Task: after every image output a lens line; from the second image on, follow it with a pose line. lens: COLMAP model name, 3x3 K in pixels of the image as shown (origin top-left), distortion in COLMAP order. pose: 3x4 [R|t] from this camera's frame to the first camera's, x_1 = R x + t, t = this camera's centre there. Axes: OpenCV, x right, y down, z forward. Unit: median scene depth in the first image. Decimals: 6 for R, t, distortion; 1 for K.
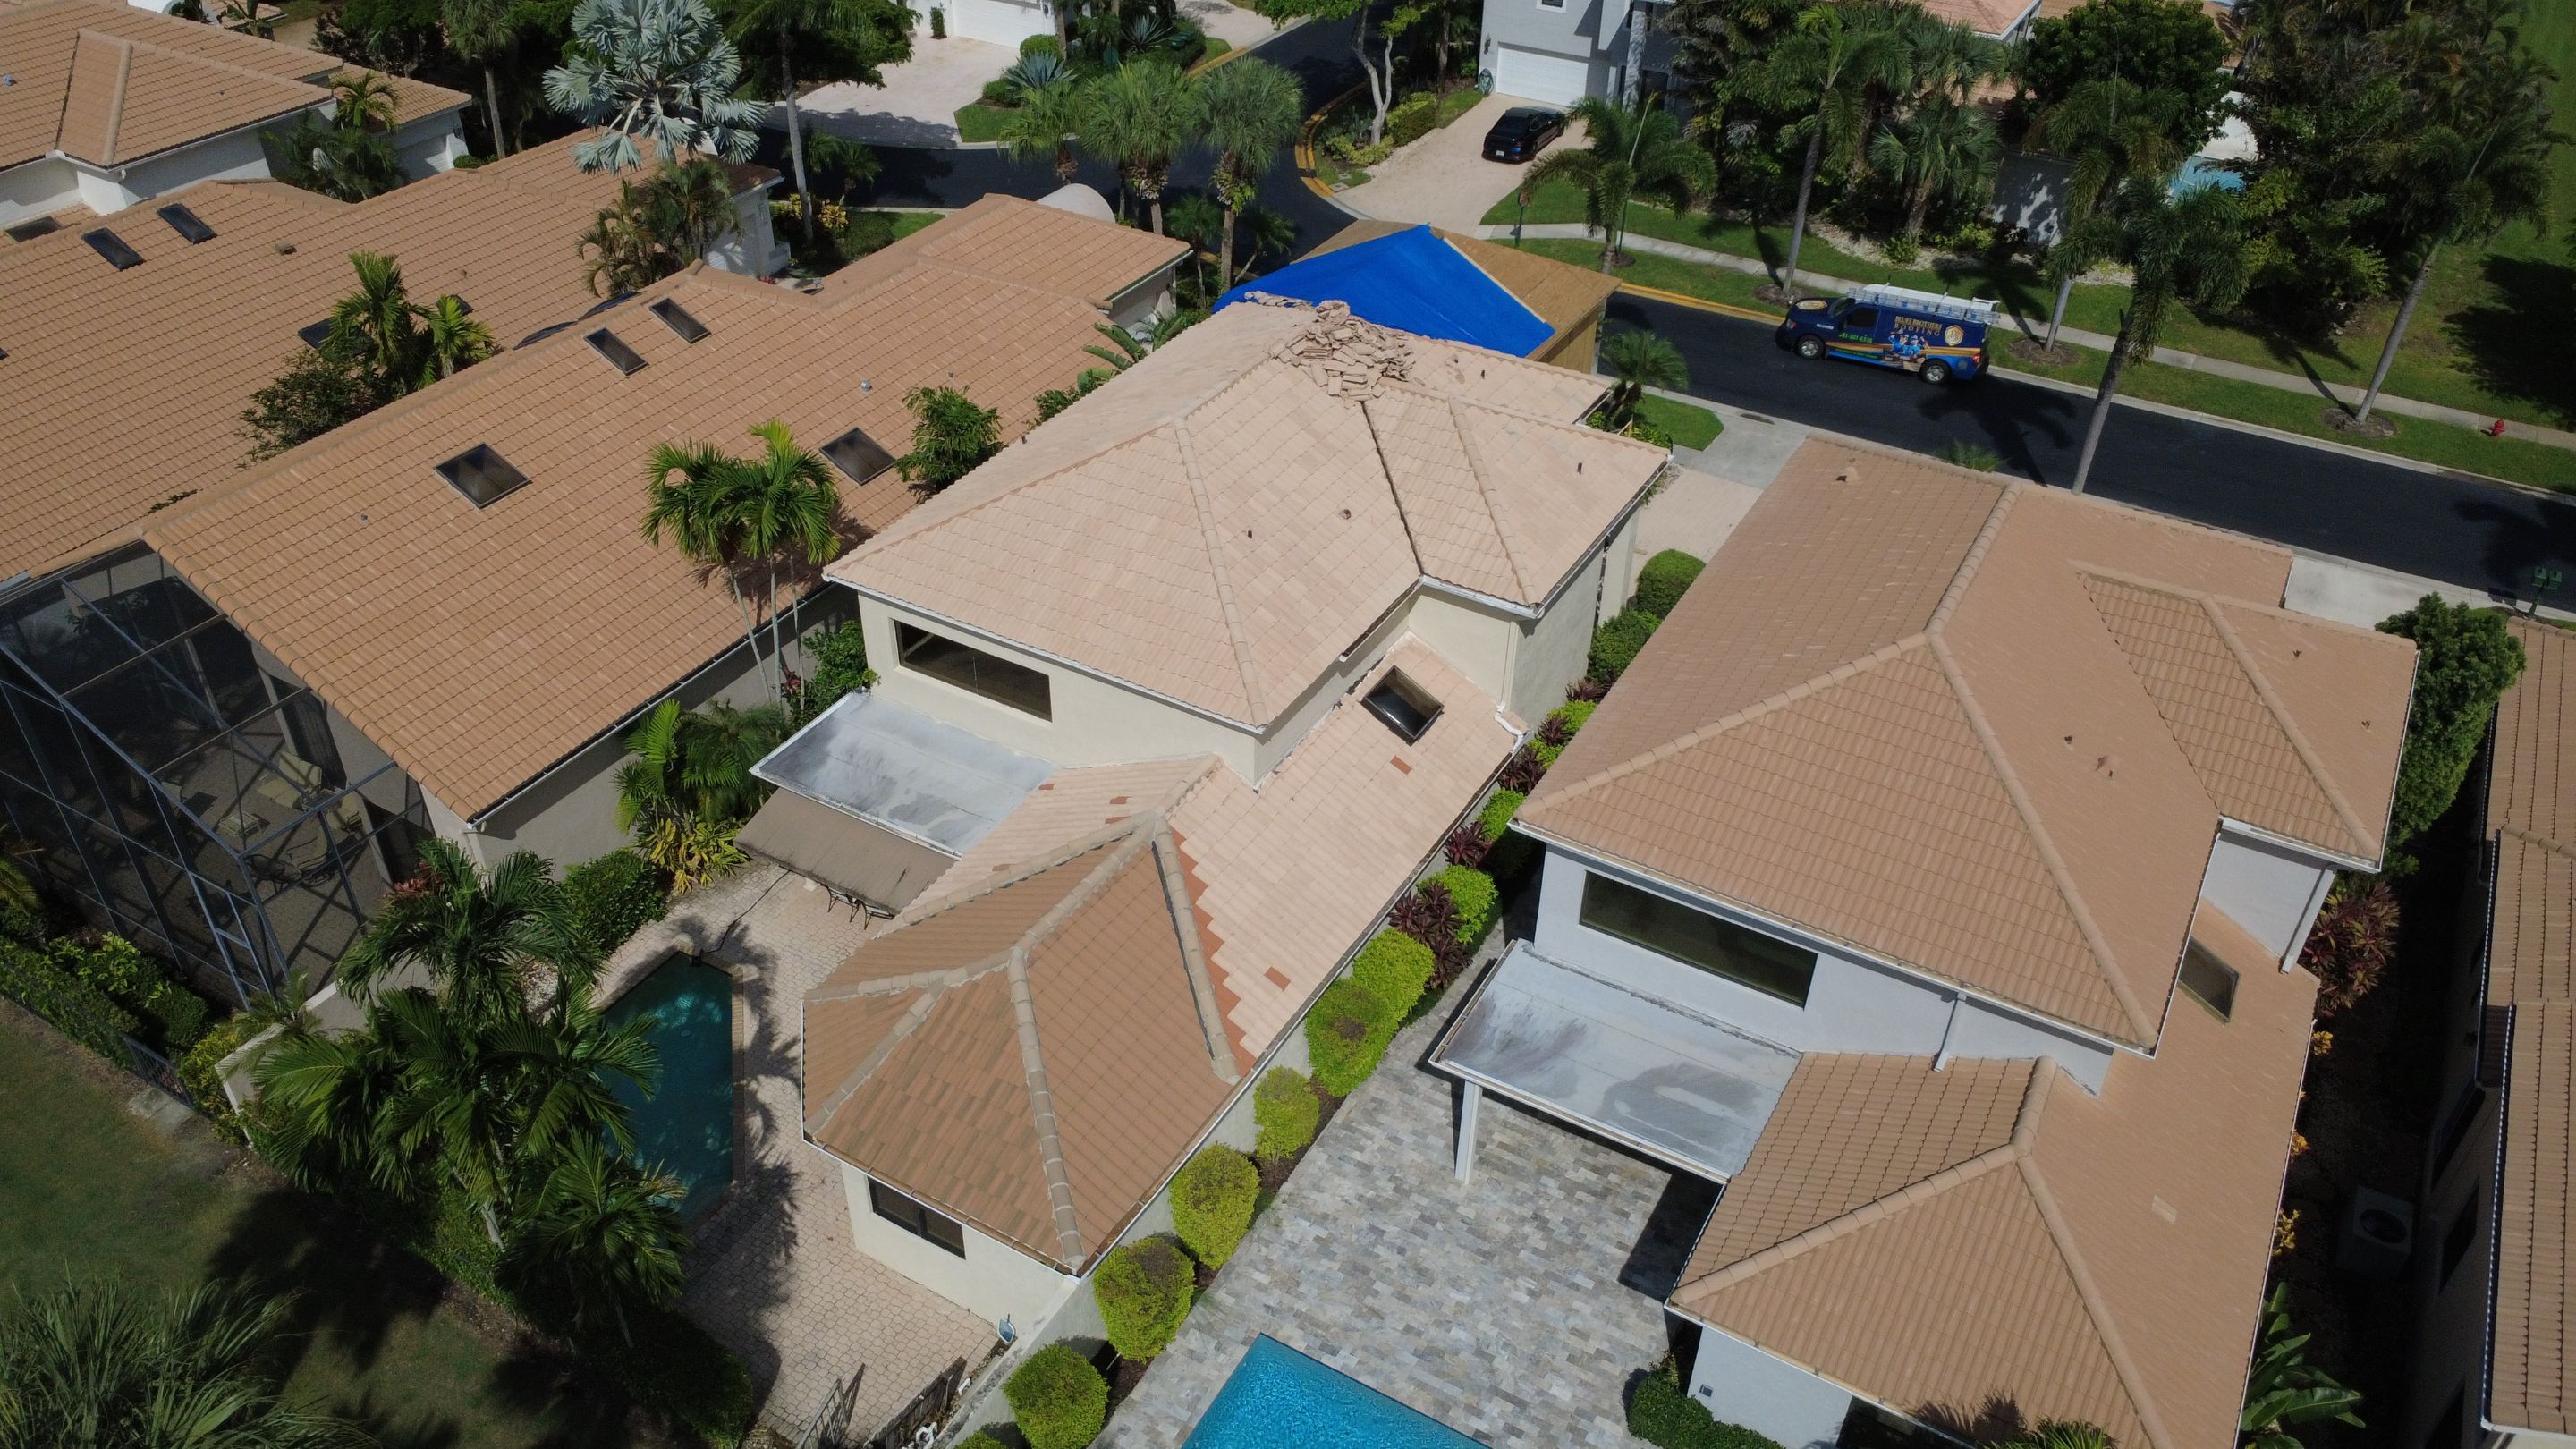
lens RADIAL K [[1862.8, 0, 1293.9], [0, 1862.8, 709.5], [0, 0, 1]] dist [-0.000564, 0.009052]
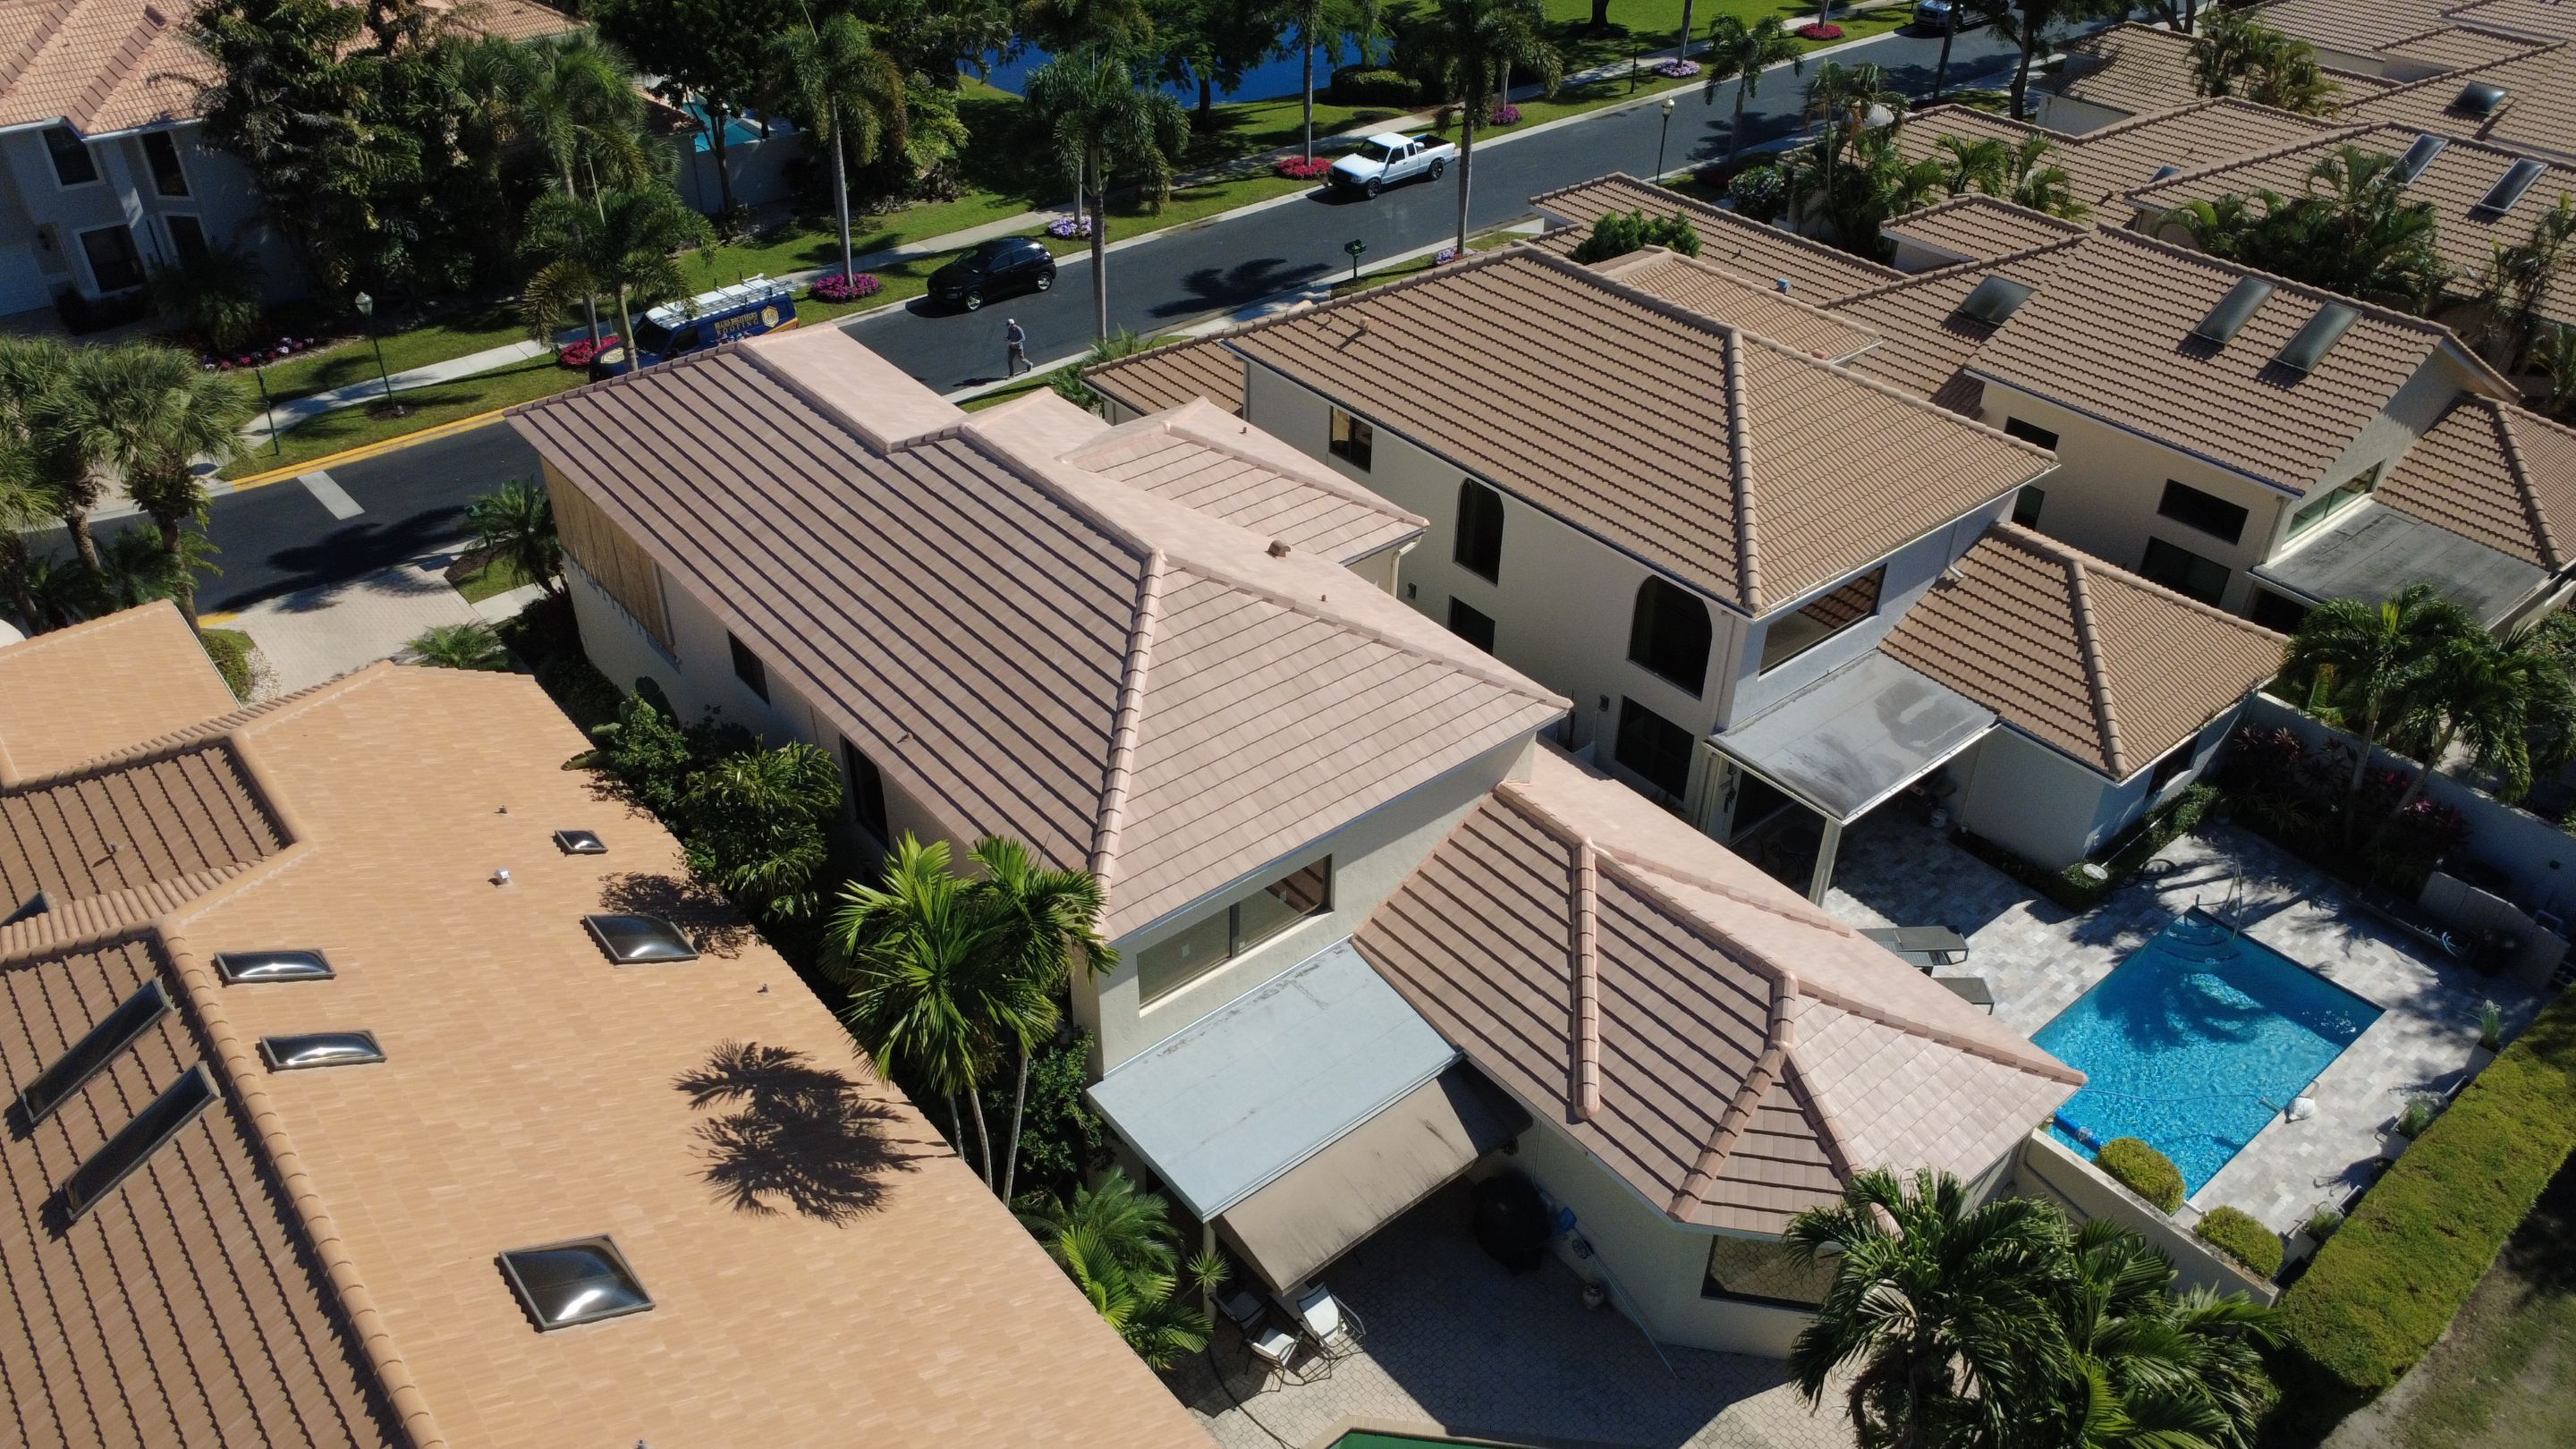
lens RADIAL K [[1862.8, 0, 1288.1], [0, 1862.8, 740.2], [0, 0, 1]] dist [-0.000564, 0.009052]
pose [[0.348739, -0.554671, 0.755461, -0.803585], [0.542567, 0.776741, 0.319834, -0.363712], [-0.764200, 0.298350, 0.571826, 0.563433]]
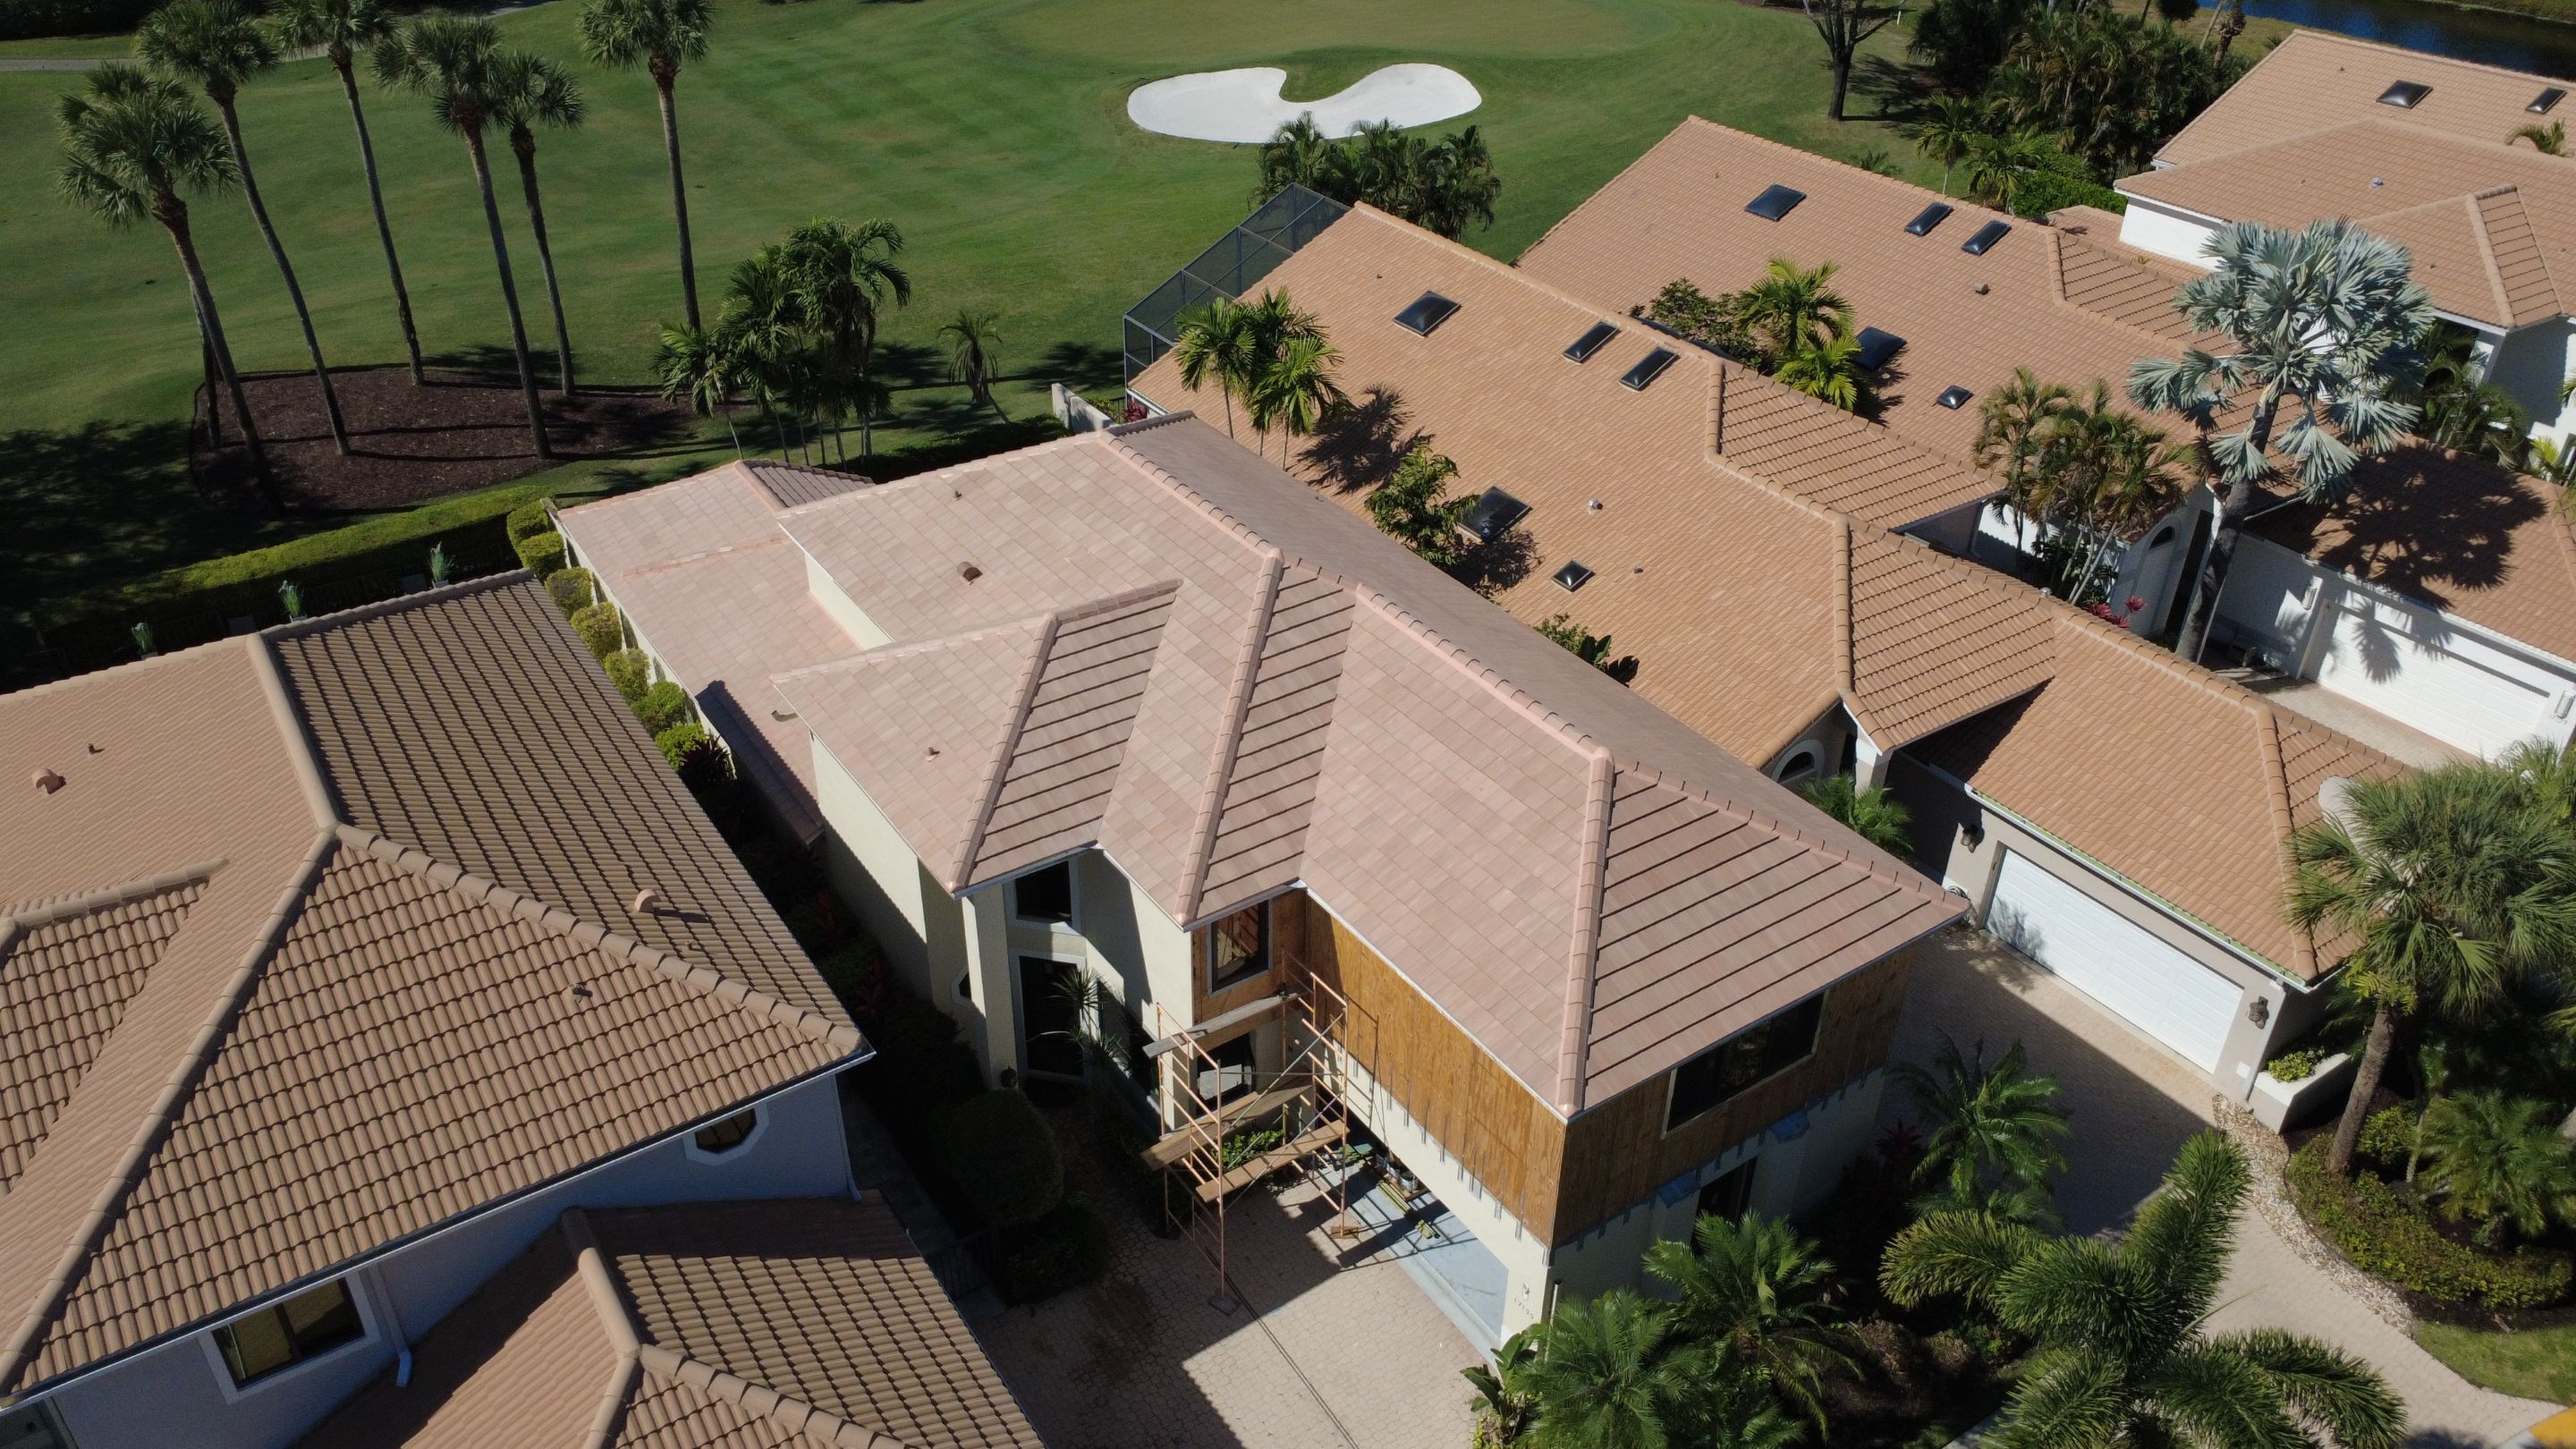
lens RADIAL K [[1862.8, 0, 1286.7], [0, 1862.8, 724.7], [0, 0, 1]] dist [-0.000564, 0.009052]
pose [[-0.434793, 0.459607, -0.774414, 0.797476], [-0.547467, 0.547884, 0.632538, -0.822628], [0.715007, 0.698989, 0.013403, 1.296610]]
